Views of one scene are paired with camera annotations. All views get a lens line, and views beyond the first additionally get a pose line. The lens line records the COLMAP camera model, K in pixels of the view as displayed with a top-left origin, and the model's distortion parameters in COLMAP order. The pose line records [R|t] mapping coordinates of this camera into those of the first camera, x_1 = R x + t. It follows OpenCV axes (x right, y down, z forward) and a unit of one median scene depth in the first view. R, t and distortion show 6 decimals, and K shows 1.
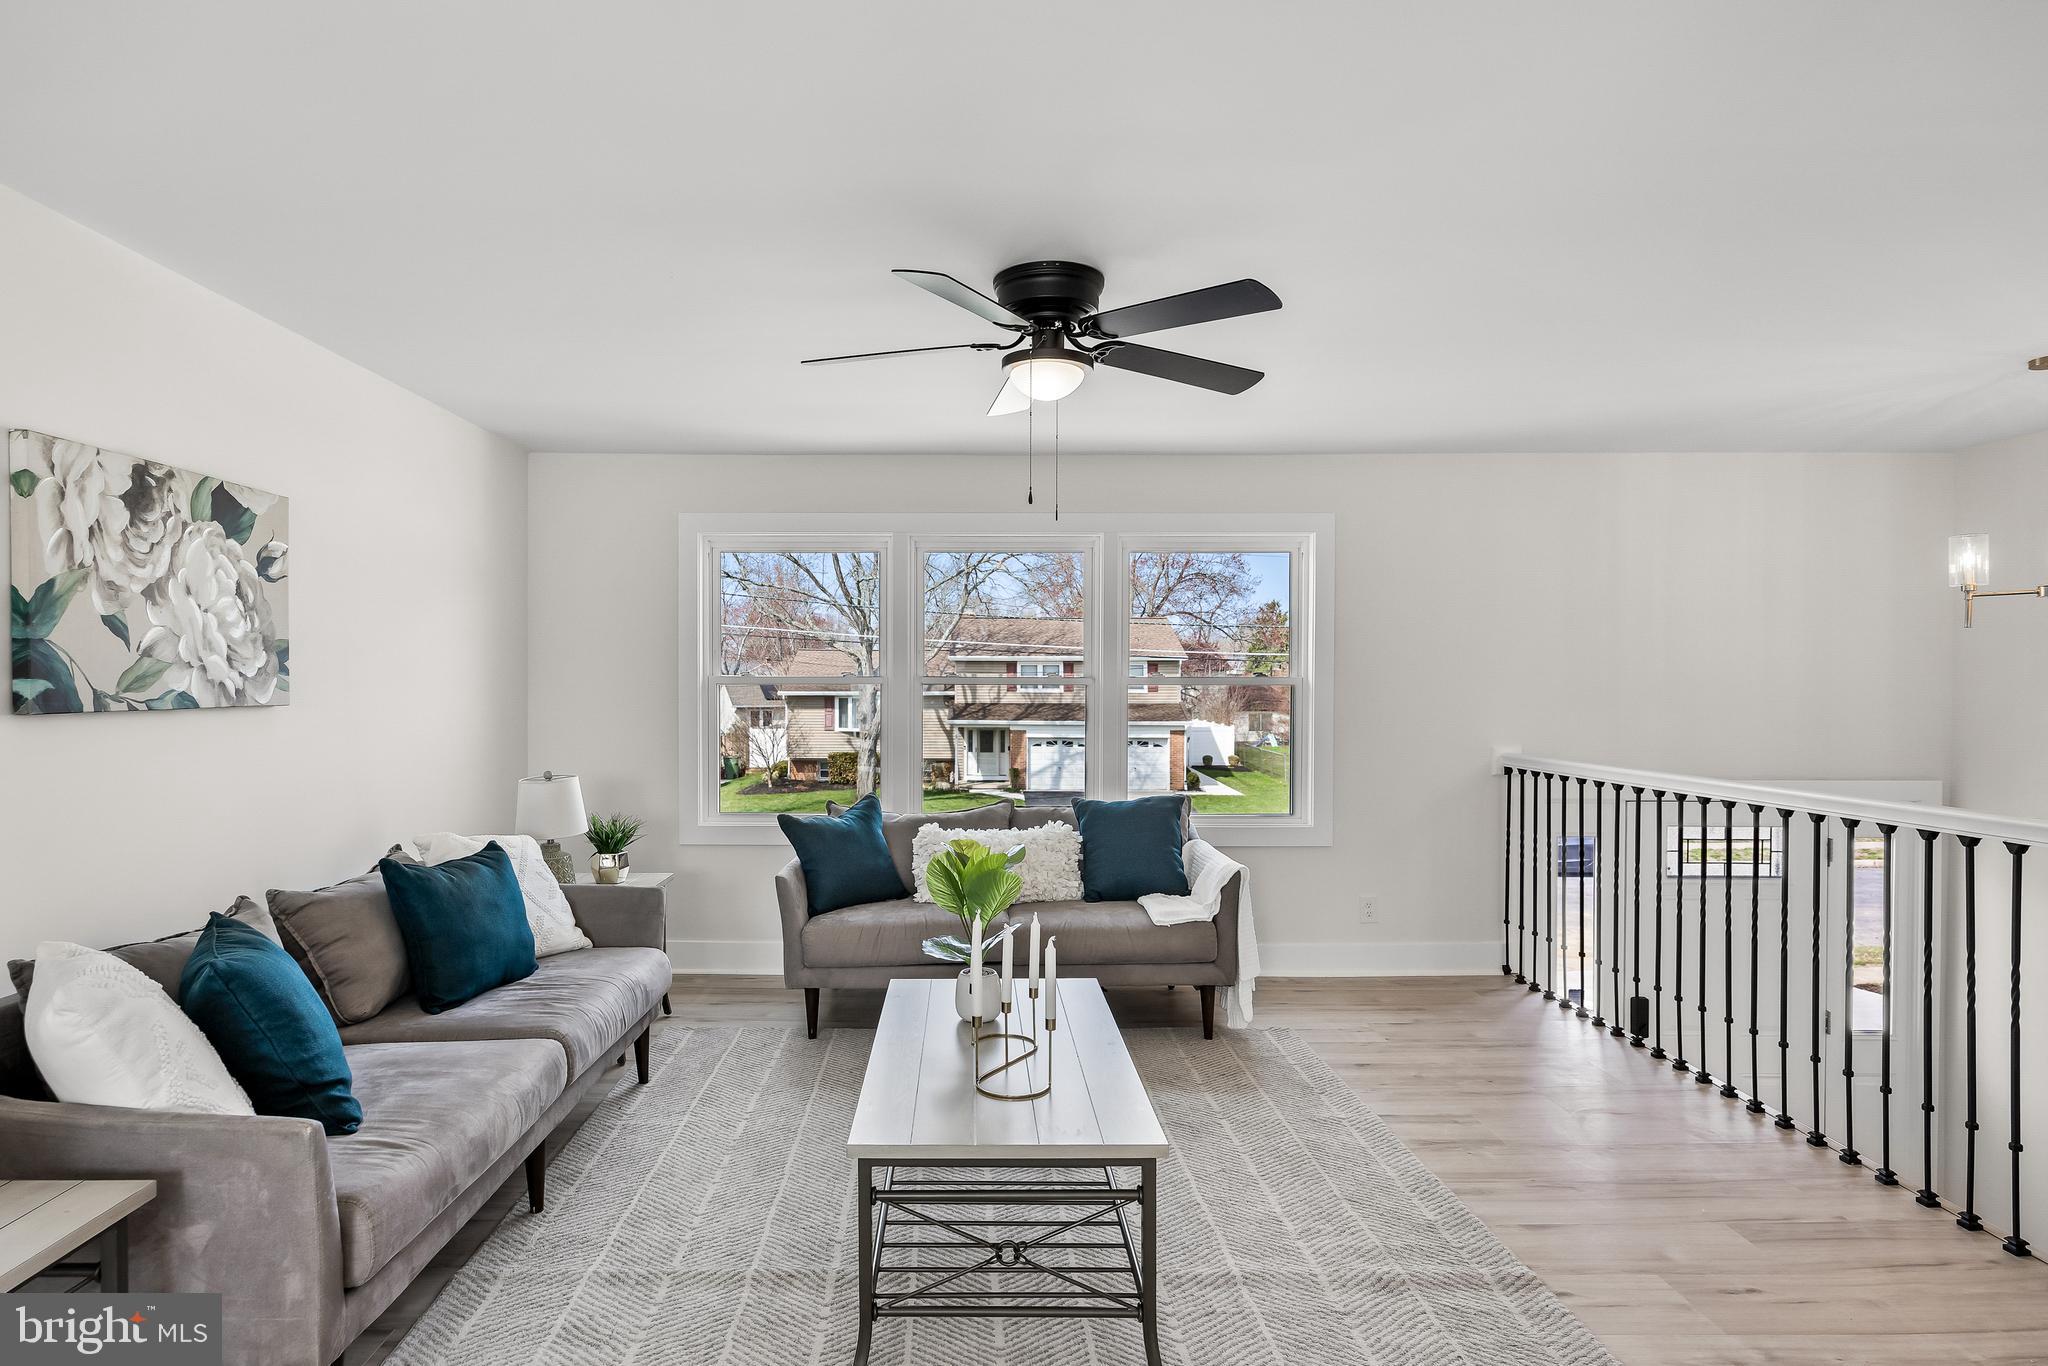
lens RADIAL K [[1125.2, 0, 1024.0], [0, 1125.2, 683.0], [0, 0, 1]] dist [-0.003282, -0.000423]
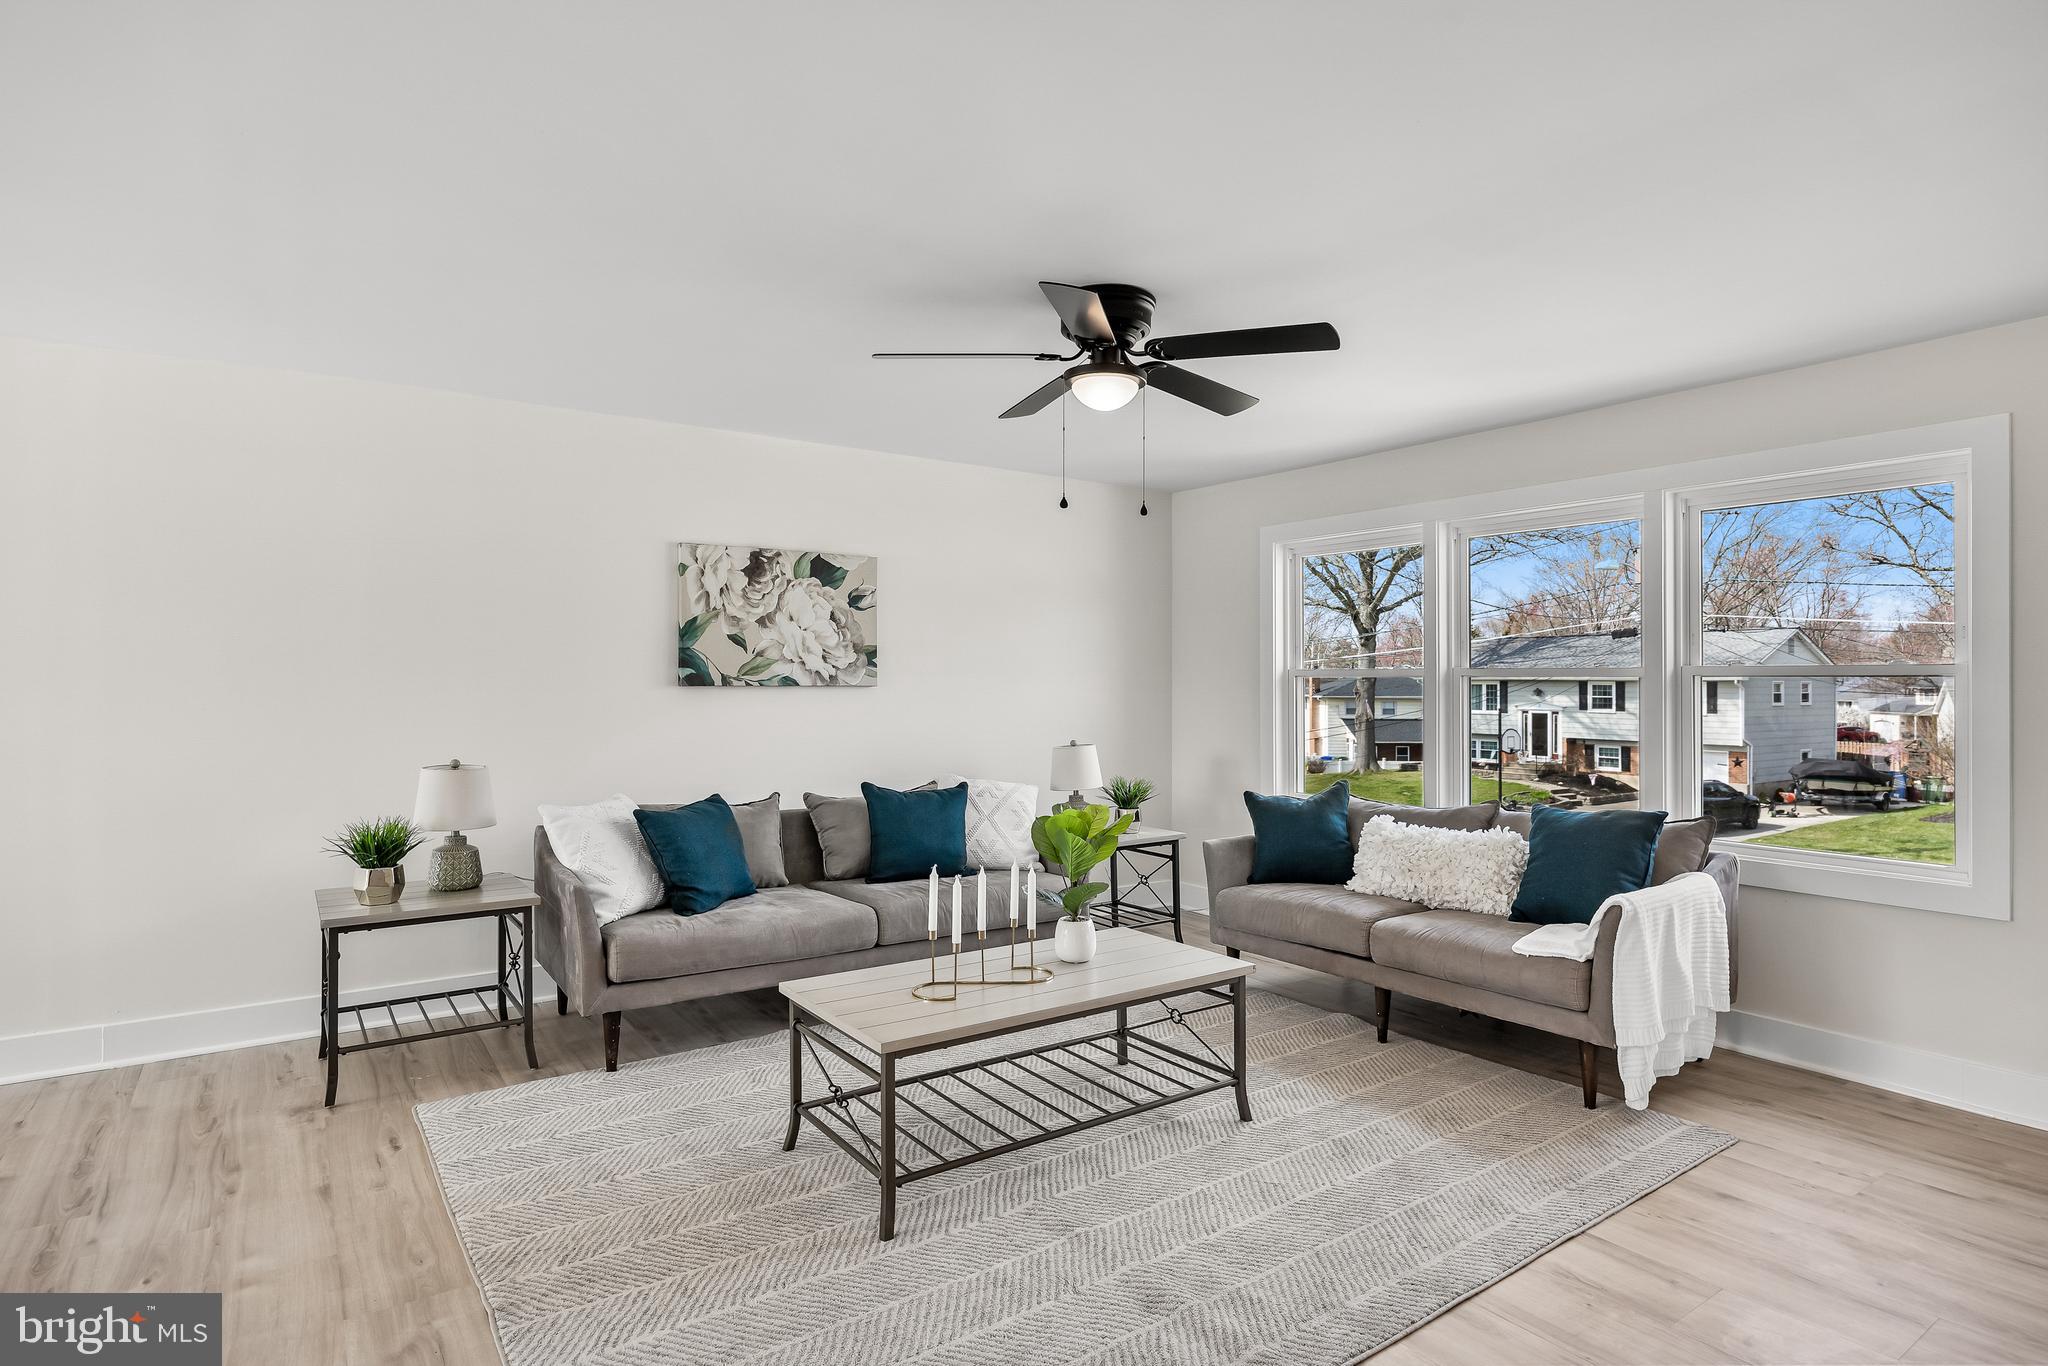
lens RADIAL K [[1056.2, 0, 1024.0], [0, 1056.2, 683.0], [0, 0, 1]] dist [-0.010692, -0.000534]
pose [[0.583709, 0.003996, -0.811953, 0.833133], [-0.005338, 0.999985, 0.001084, 0.015190], [0.811946, 0.003701, 0.583721, 0.338798]]
